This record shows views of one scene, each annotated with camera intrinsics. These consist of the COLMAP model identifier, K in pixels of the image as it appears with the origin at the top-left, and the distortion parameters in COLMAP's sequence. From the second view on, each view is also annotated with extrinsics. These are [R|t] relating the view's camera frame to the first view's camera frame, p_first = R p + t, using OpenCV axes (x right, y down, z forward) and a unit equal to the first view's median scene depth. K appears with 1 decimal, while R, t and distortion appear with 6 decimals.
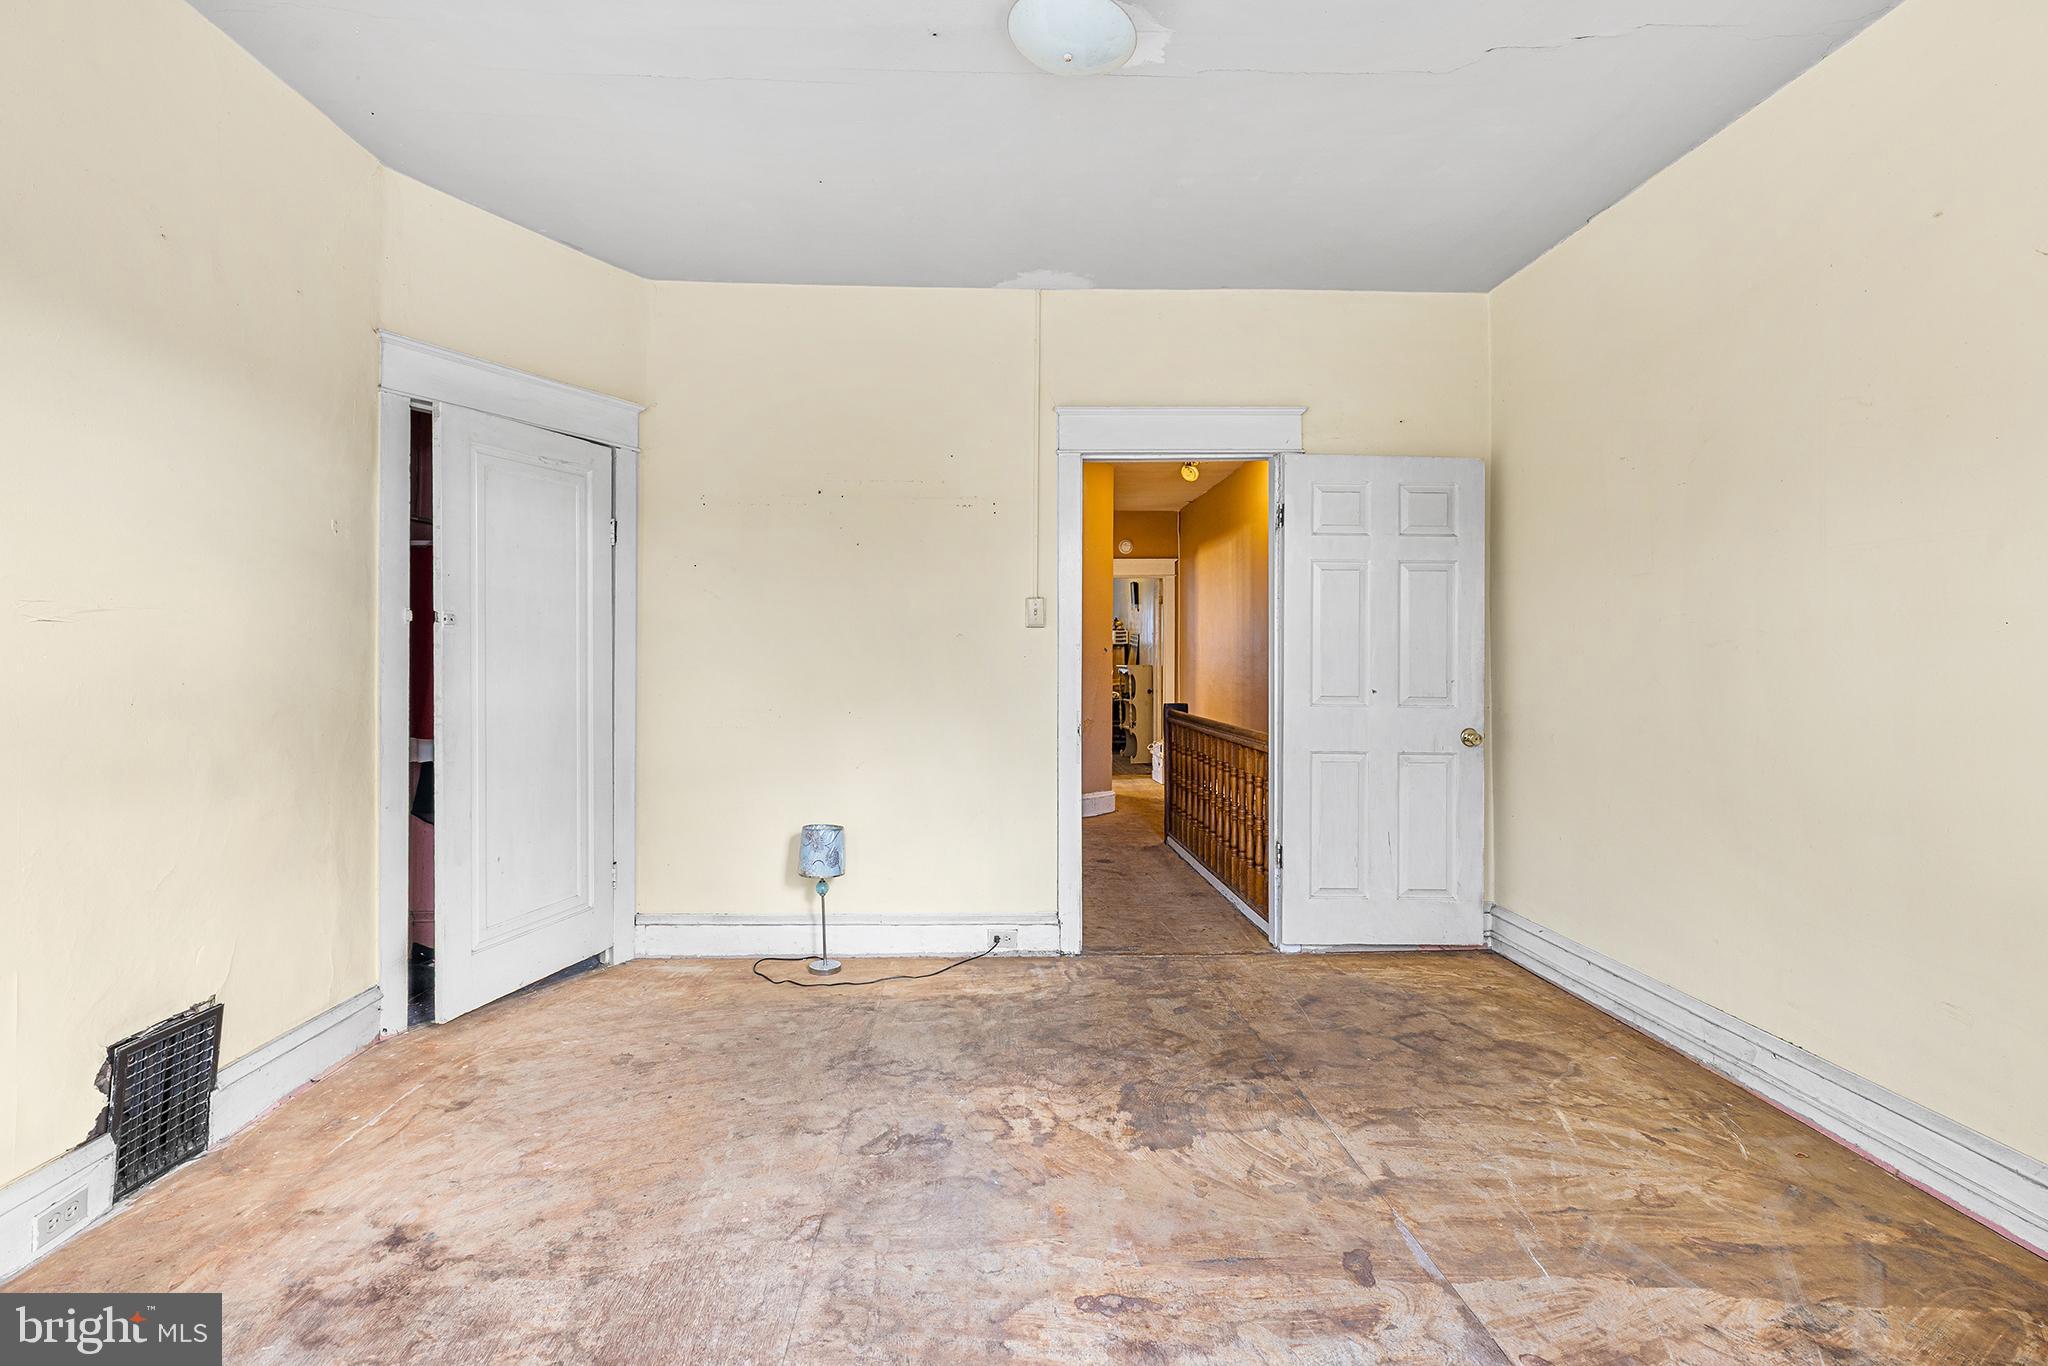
lens RADIAL K [[931.7, 0, 1019.3], [0, 931.7, 638.1], [0, 0, 1]] dist [0.003012, 0.000369]
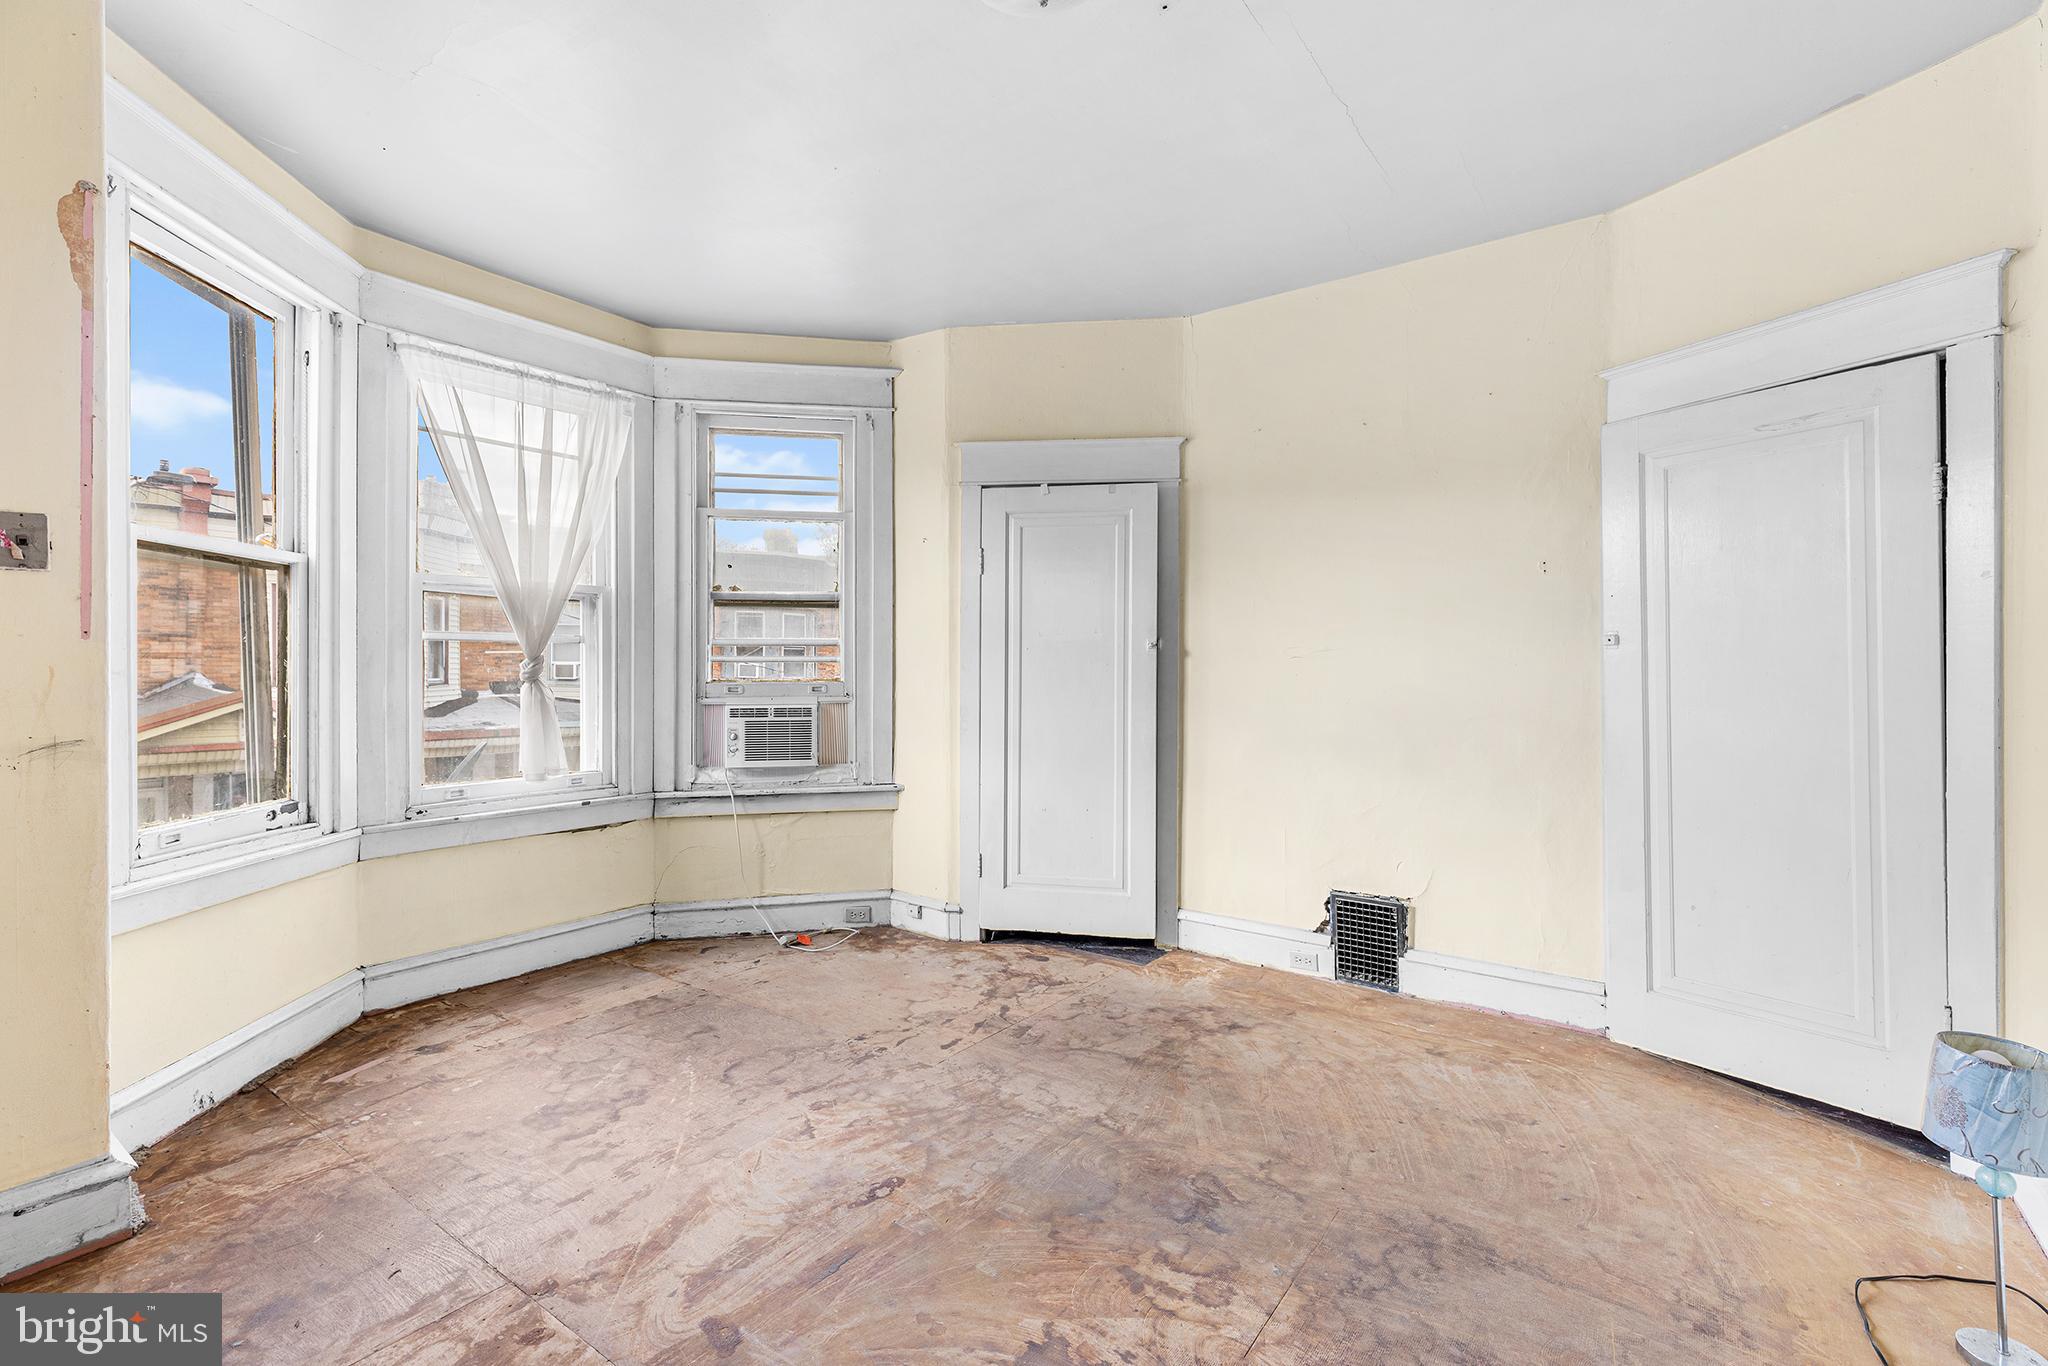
lens RADIAL K [[951.1, 0, 1036.0], [0, 951.1, 659.3], [0, 0, 1]] dist [0.003363, 0.000824]
pose [[-0.616953, -0.013037, -0.786892, 0.753065], [0.010215, 0.999646, -0.024570, 0.023160], [0.786934, -0.023197, -0.616601, 1.500369]]
